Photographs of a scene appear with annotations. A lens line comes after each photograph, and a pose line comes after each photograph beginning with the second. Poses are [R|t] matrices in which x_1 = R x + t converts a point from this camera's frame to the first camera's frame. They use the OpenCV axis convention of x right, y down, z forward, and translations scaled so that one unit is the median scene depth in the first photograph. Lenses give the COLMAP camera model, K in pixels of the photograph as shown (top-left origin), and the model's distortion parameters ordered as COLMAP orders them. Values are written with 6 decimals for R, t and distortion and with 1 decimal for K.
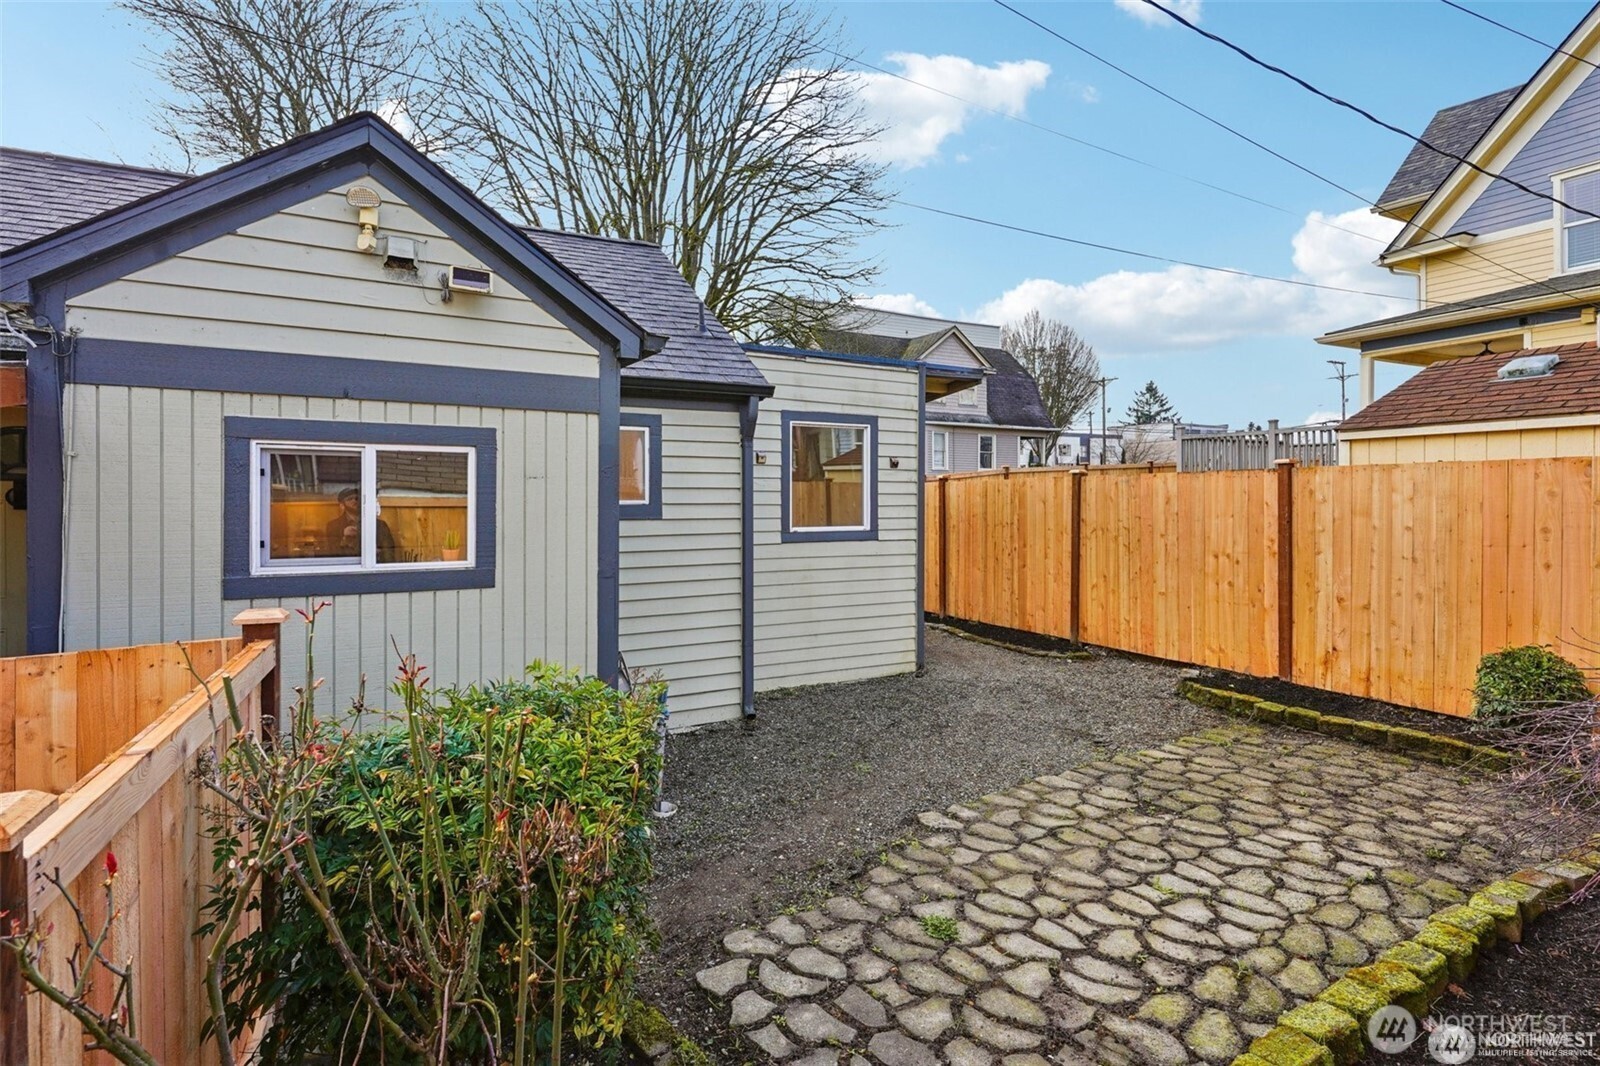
lens RADIAL K [[806.8, 0, 802.6], [0, 806.8, 510.5], [0, 0, 1]] dist [0.009224, 0.000344]
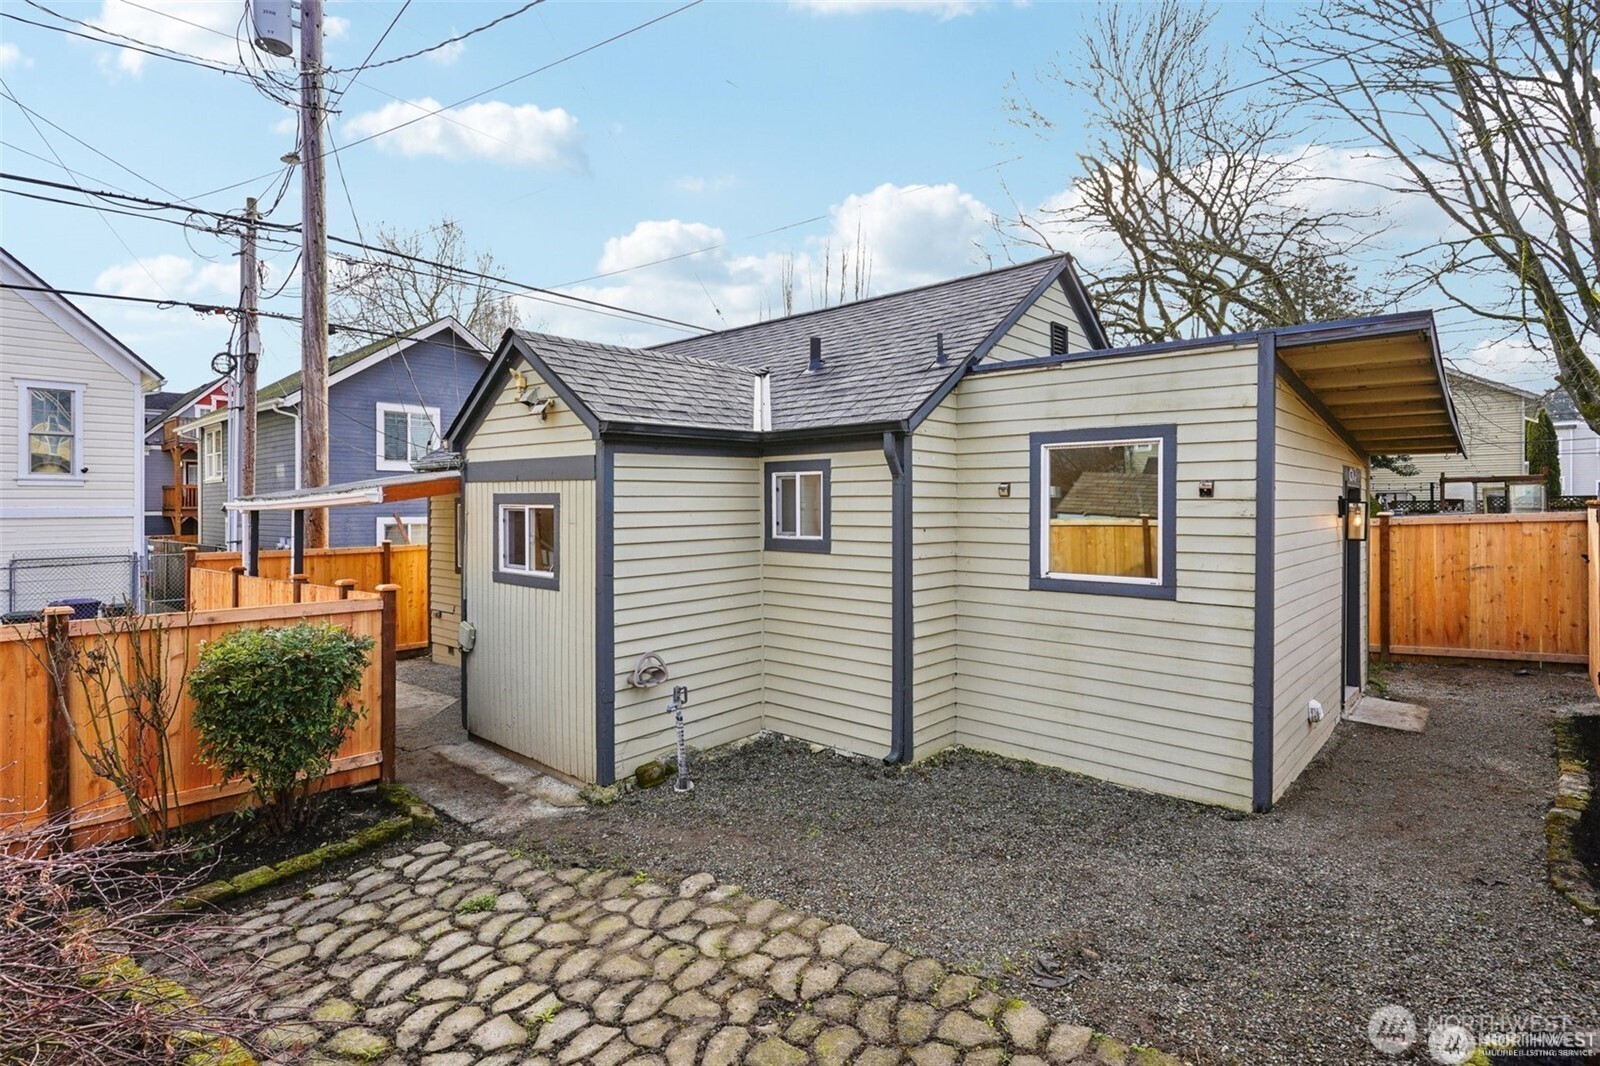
lens RADIAL K [[806.8, 0, 802.6], [0, 806.8, 510.5], [0, 0, 1]] dist [0.009224, 0.000344]
pose [[0.321276, 0.007861, -0.946953, 1.328904], [-0.014388, 0.999891, 0.003419, -0.080371], [0.946876, 0.012527, 0.321354, 0.954887]]
